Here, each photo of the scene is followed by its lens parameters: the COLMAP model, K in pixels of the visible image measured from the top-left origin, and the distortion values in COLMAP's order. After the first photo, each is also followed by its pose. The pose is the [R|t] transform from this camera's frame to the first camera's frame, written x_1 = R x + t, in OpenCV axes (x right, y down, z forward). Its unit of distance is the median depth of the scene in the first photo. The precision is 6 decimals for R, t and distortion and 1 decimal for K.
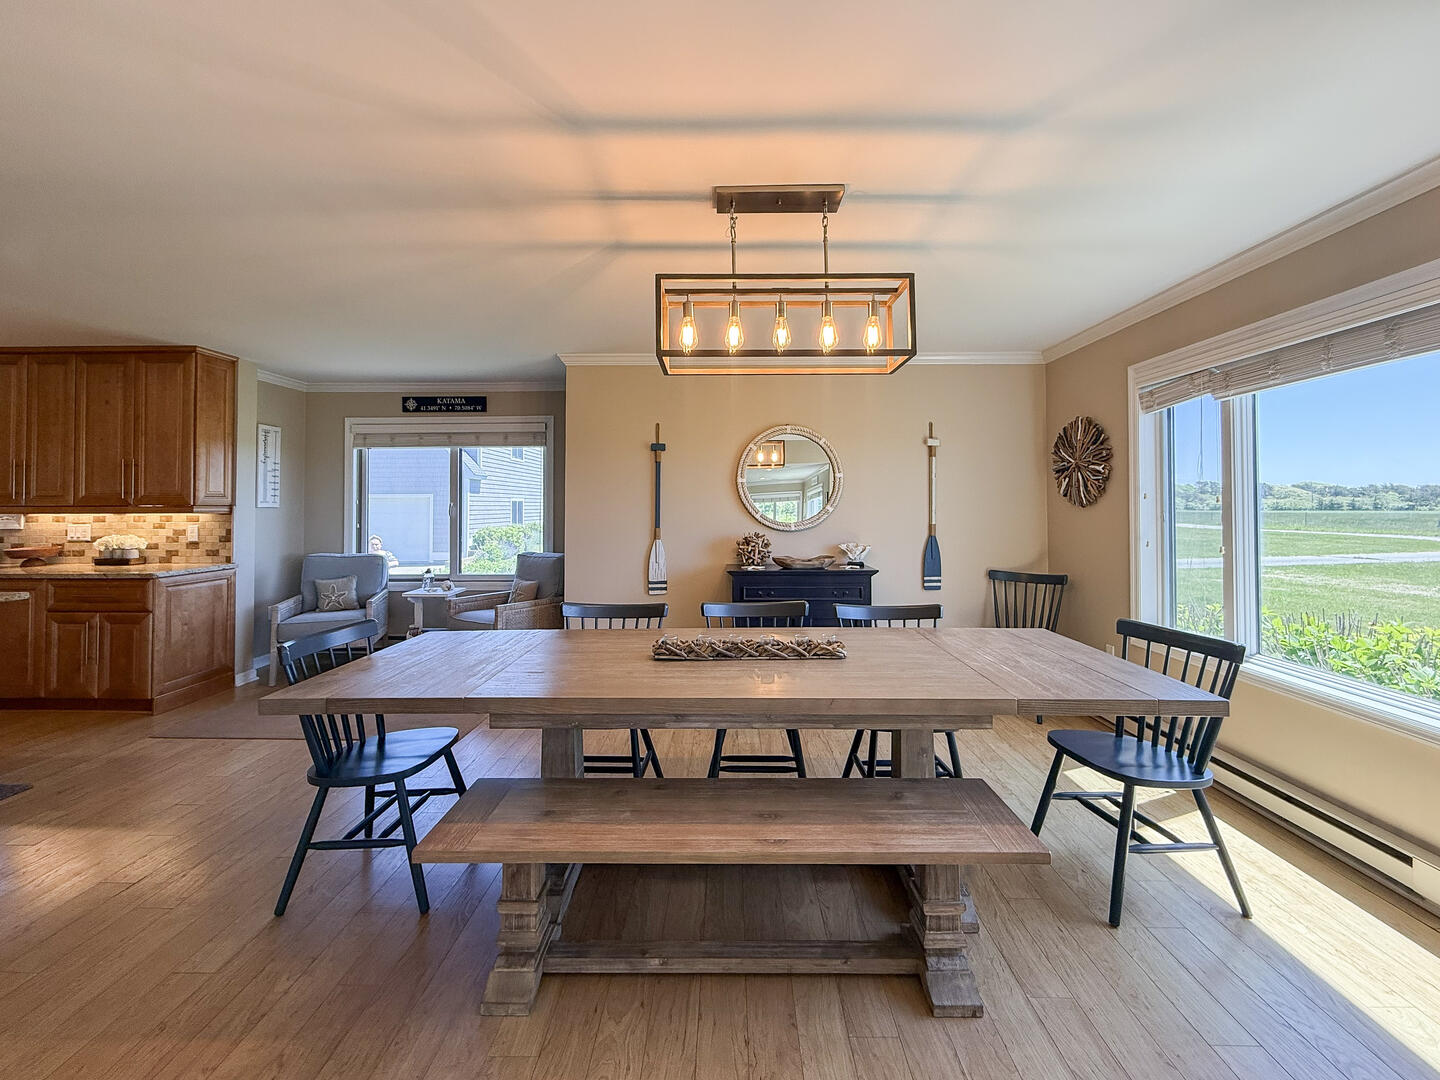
lens RADIAL K [[589.7, 0, 718.2], [0, 589.7, 493.5], [0, 0, 1]] dist [-0.002173, 0.000368]
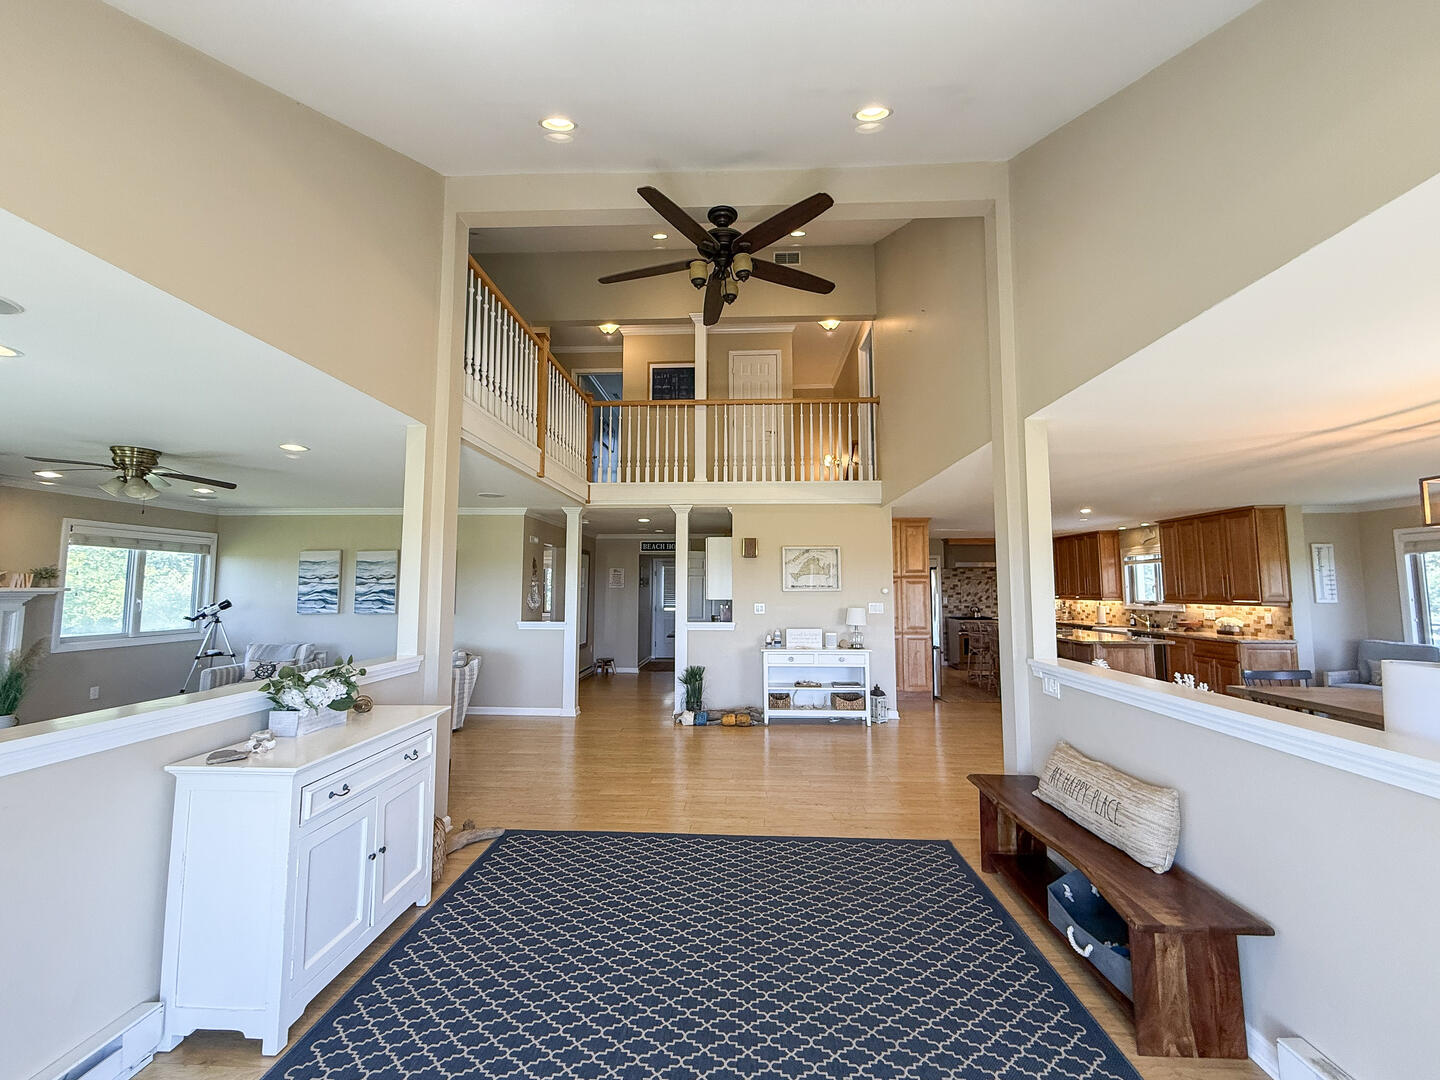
lens RADIAL K [[589.7, 0, 713.7], [0, 589.7, 534.7], [0, 0, 1]] dist [-0.002173, 0.000368]
pose [[-0.023689, -0.089247, -0.995728, 0.755570], [0.016807, 0.995831, -0.089656, -0.041647], [0.999578, -0.018859, -0.022090, -0.462989]]
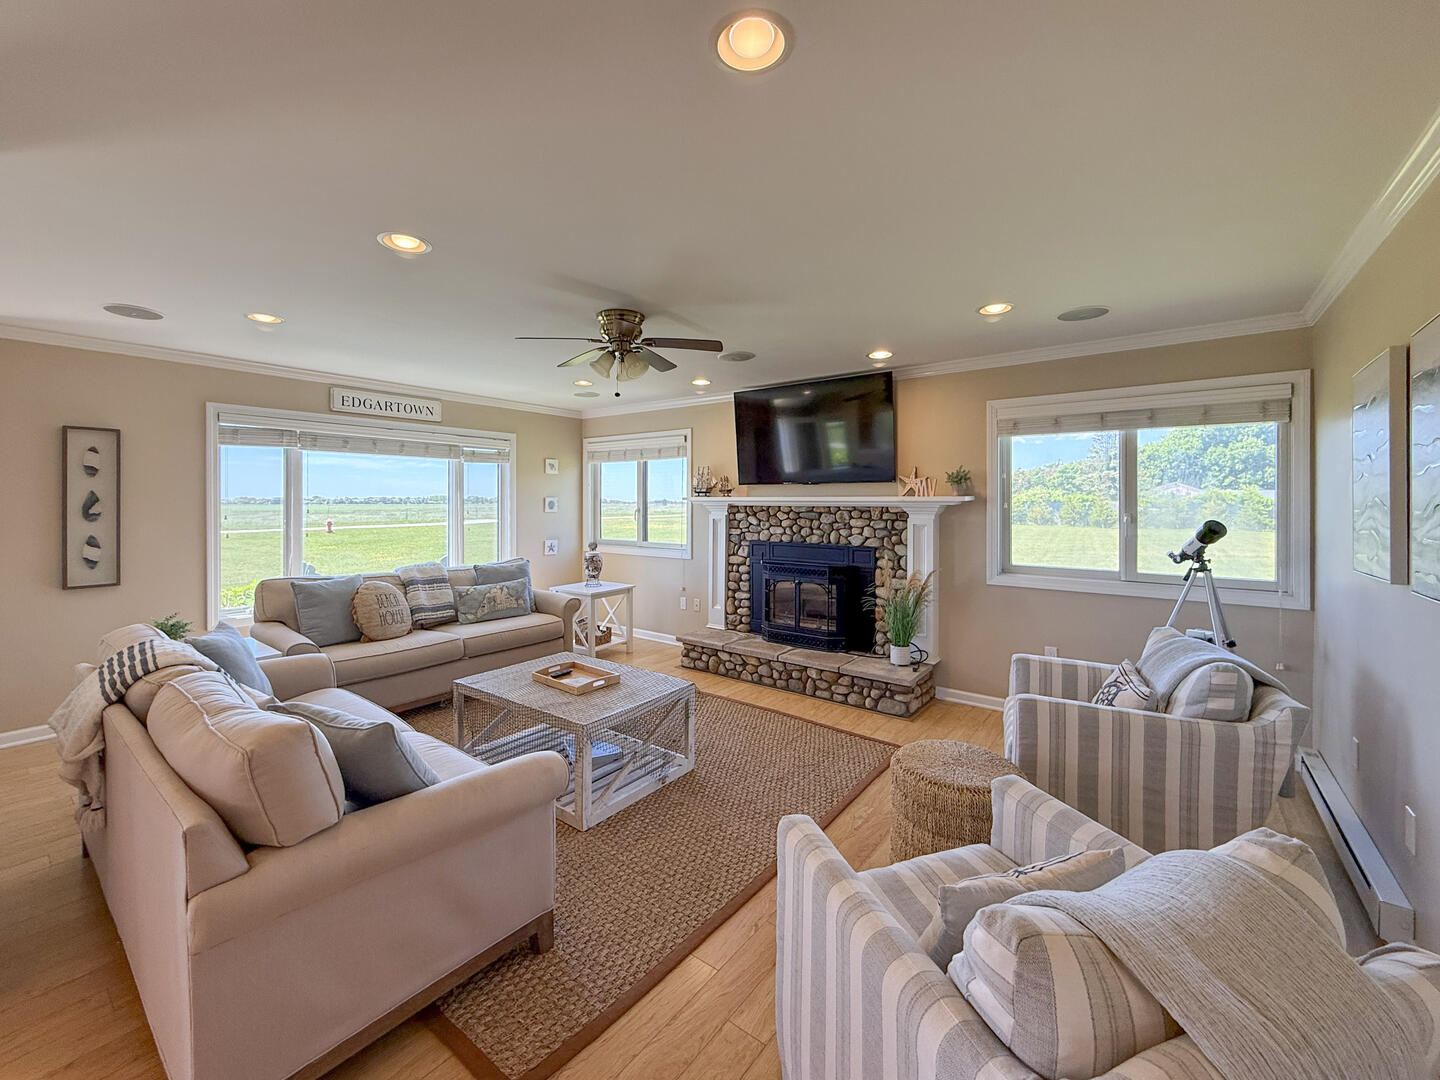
lens RADIAL K [[589.7, 0, 707.2], [0, 589.7, 502.4], [0, 0, 1]] dist [-0.002173, 0.000368]
pose [[-0.801186, -0.002390, 0.598411, -0.739908], [-0.012767, 0.999833, -0.013100, -0.038012], [-0.598279, -0.018135, -0.801082, -0.890978]]
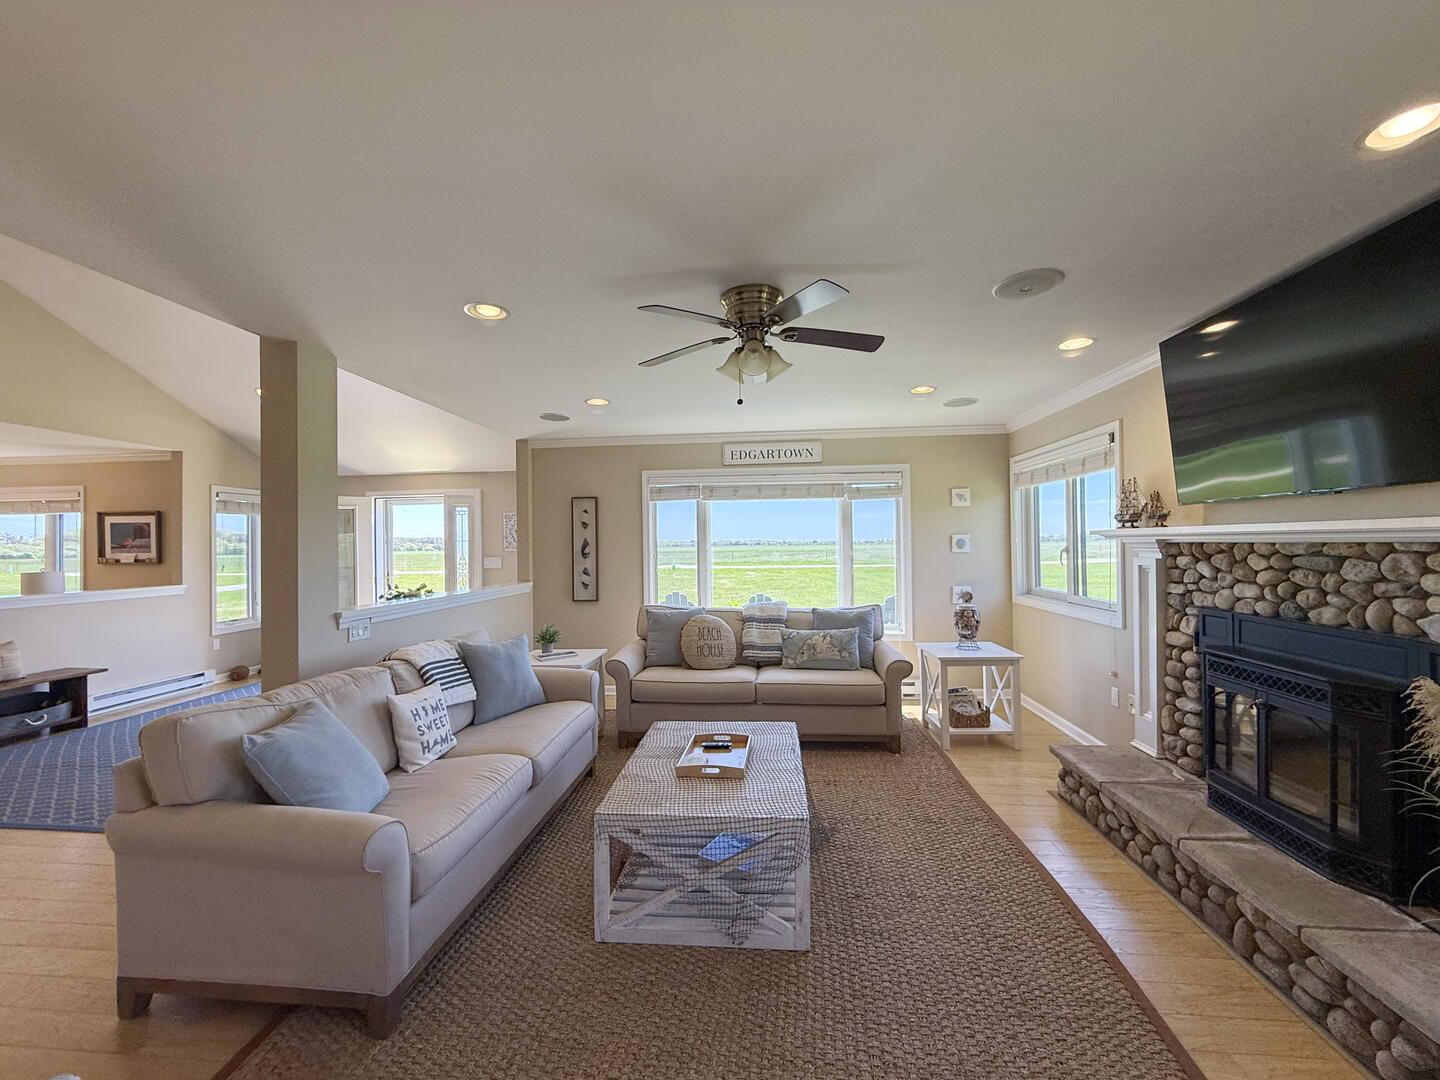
lens RADIAL K [[567.8, 0, 718.9], [0, 567.8, 542.4], [0, 0, 1]] dist [0.001812, -0.000505]
pose [[0.065231, 0.001191, 0.997869, -0.752309], [-0.004211, 0.999991, -0.000919, -0.045720], [-0.997861, -0.004142, 0.065236, -1.441538]]
